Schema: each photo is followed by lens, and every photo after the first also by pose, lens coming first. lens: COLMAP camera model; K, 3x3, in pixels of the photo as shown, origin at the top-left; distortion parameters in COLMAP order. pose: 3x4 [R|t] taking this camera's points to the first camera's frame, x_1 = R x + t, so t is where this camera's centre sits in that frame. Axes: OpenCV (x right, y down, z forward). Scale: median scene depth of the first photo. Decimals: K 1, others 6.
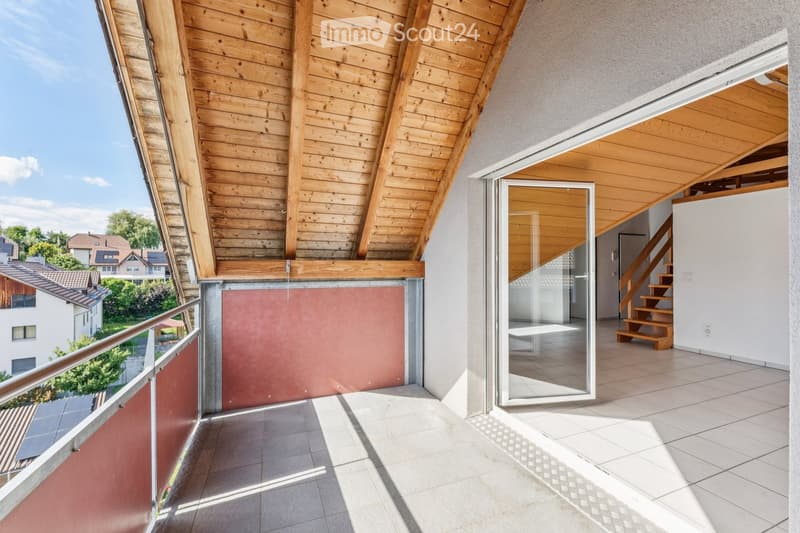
lens RADIAL K [[327.0, 0, 399.6], [0, 327.0, 267.3], [0, 0, 1]] dist [0.001805, -0.000014]
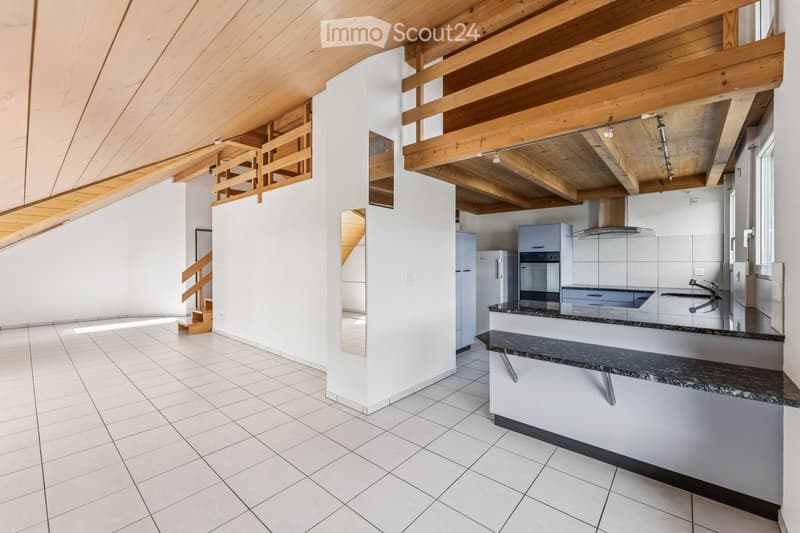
lens RADIAL K [[327.0, 0, 399.6], [0, 327.0, 267.3], [0, 0, 1]] dist [0.001805, -0.000014]
pose [[0.886408, -0.000890, 0.462903, 0.800260], [-0.002105, 0.999980, 0.005954, 0.009941], [-0.462899, -0.006252, 0.886389, -0.293748]]
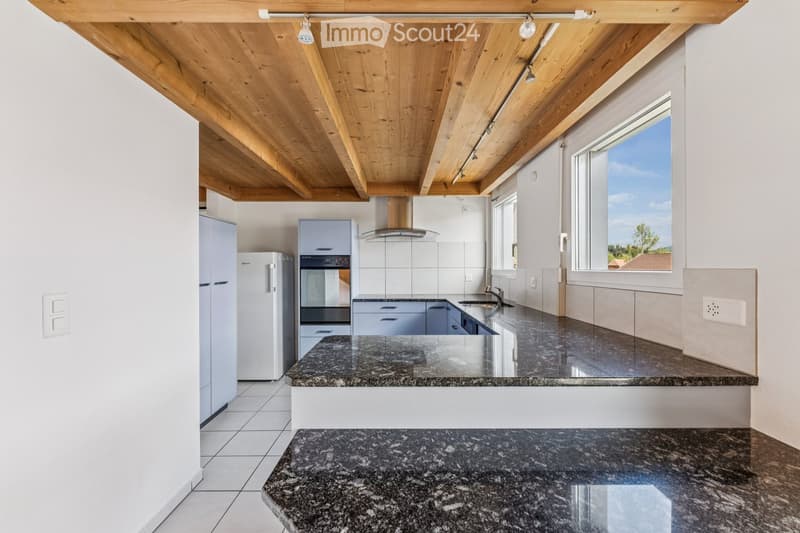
lens RADIAL K [[327.0, 0, 399.6], [0, 327.0, 267.3], [0, 0, 1]] dist [0.001805, -0.000014]
pose [[0.365438, 0.009182, 0.930790, 0.959567], [0.007014, 0.999896, -0.012617, 0.007518], [-0.930809, 0.011140, 0.365335, -0.087428]]
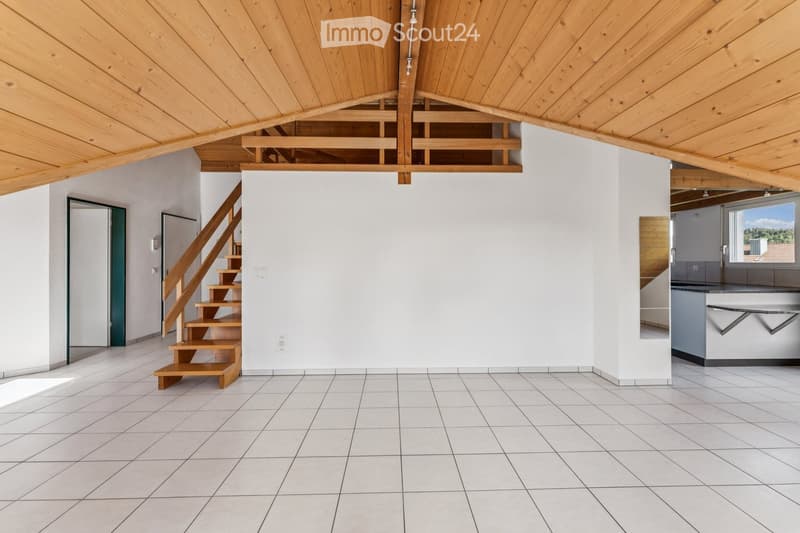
lens RADIAL K [[324.3, 0, 401.0], [0, 324.3, 262.5], [0, 0, 1]] dist [0.001335, 0.000043]
pose [[0.341490, 0.006740, 0.939861, 0.270646], [0.005346, 0.999944, -0.009113, 0.011854], [-0.939870, 0.008137, 0.341434, 0.398490]]
